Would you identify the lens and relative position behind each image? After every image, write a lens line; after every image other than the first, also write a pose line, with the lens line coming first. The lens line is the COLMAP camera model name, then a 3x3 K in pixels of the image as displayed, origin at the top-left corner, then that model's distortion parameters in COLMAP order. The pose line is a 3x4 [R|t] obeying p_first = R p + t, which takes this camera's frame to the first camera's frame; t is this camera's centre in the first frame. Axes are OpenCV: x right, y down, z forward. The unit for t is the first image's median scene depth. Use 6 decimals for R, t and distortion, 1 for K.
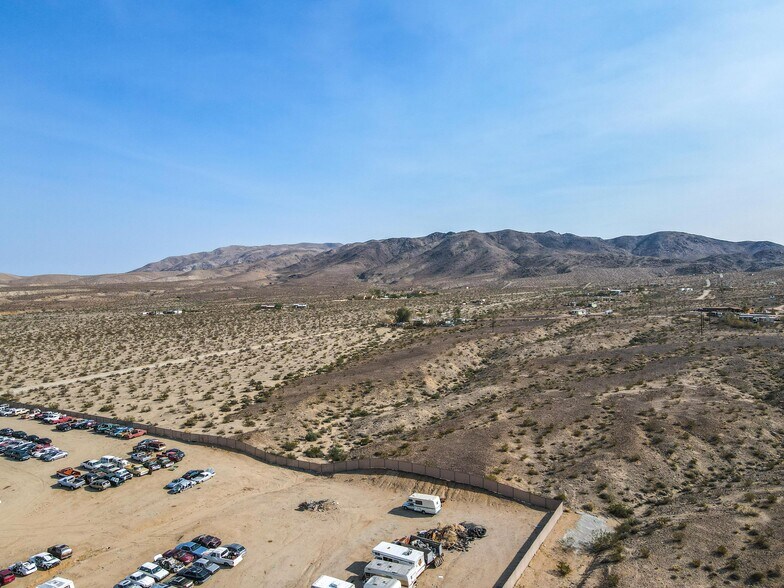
lens RADIAL K [[576.7, 0, 388.6], [0, 576.7, 308.2], [0, 0, 1]] dist [-0.001272, 0.024625]
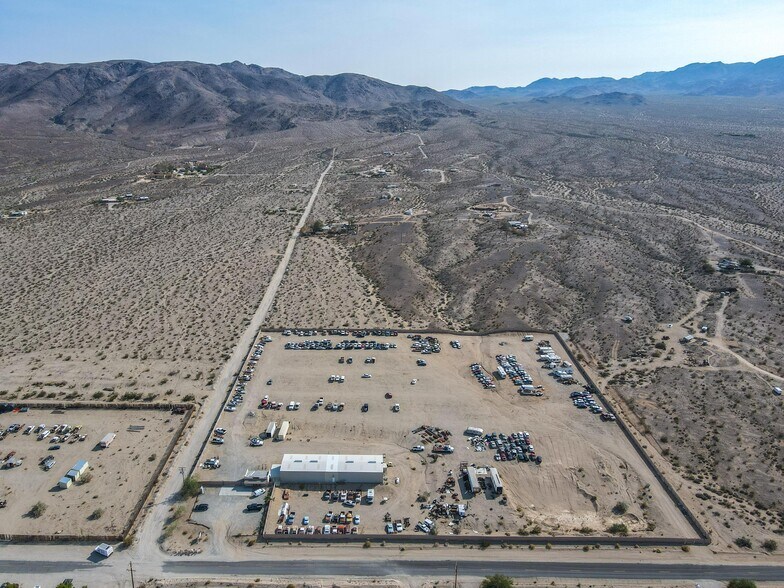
lens RADIAL K [[594.1, 0, 366.0], [0, 594.1, 309.2], [0, 0, 1]] dist [0.001501, 0.022179]
pose [[0.866466, -0.153718, 0.474982, -0.115545], [0.008831, 0.955987, 0.293276, -0.042795], [-0.499159, -0.249919, 0.829687, -0.071535]]
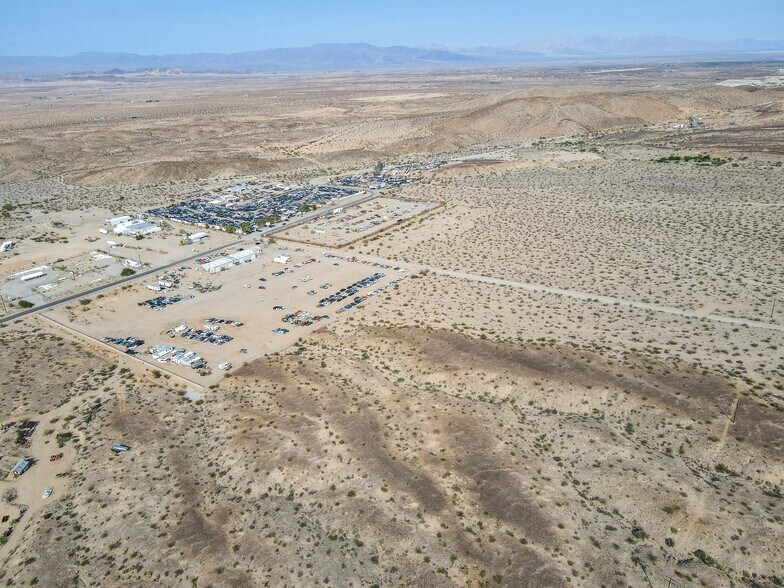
lens RADIAL K [[576.7, 0, 388.9], [0, 576.7, 296.9], [0, 0, 1]] dist [-0.001272, 0.024625]
pose [[-0.119131, 0.398038, -0.909601, 0.114625], [0.010443, 0.916577, 0.399722, -0.054017], [0.992824, 0.038120, -0.113350, 0.095624]]
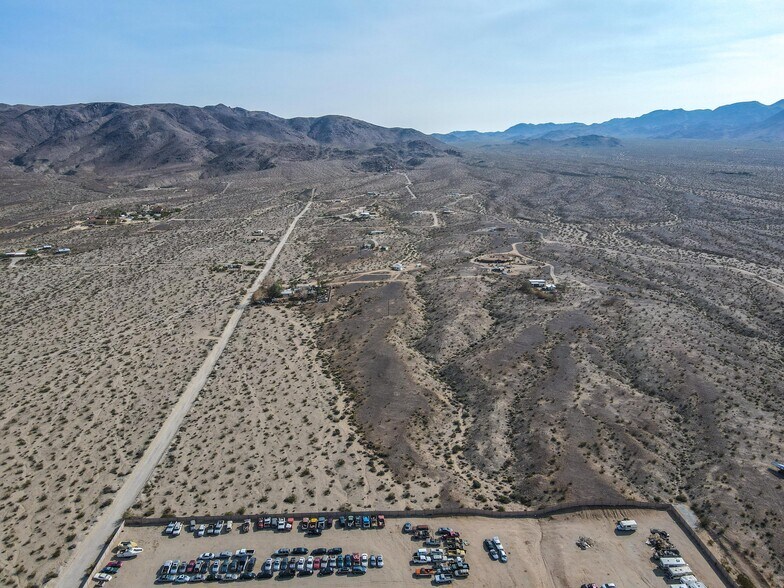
lens RADIAL K [[576.7, 0, 389.6], [0, 576.7, 295.4], [0, 0, 1]] dist [-0.001272, 0.024625]
pose [[0.834729, -0.128617, 0.535431, -0.069998], [0.013327, 0.976774, 0.213856, -0.038881], [-0.550500, -0.171376, 0.817055, -0.003182]]
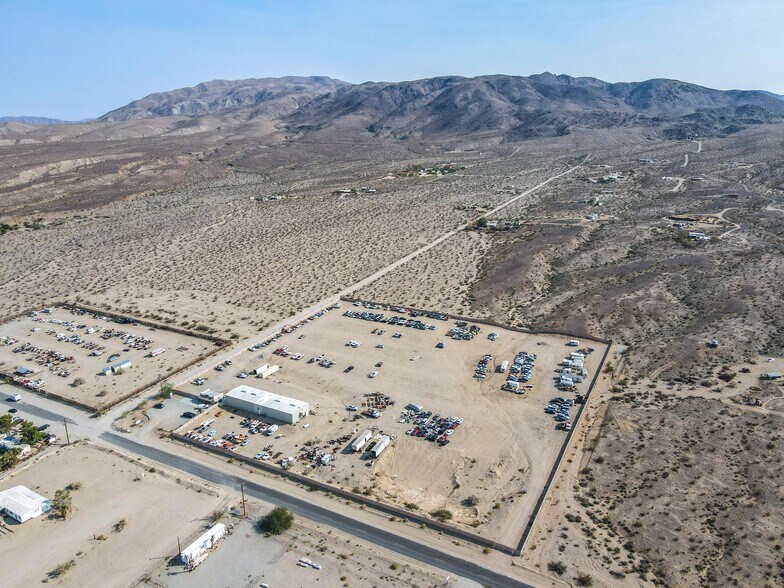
lens RADIAL K [[576.7, 0, 389.7], [0, 576.7, 296.8], [0, 0, 1]] dist [-0.001272, 0.024625]
pose [[0.999349, -0.012273, 0.033928, -0.051122], [0.002884, 0.964528, 0.263964, -0.037662], [-0.035964, -0.263695, 0.963936, -0.099456]]
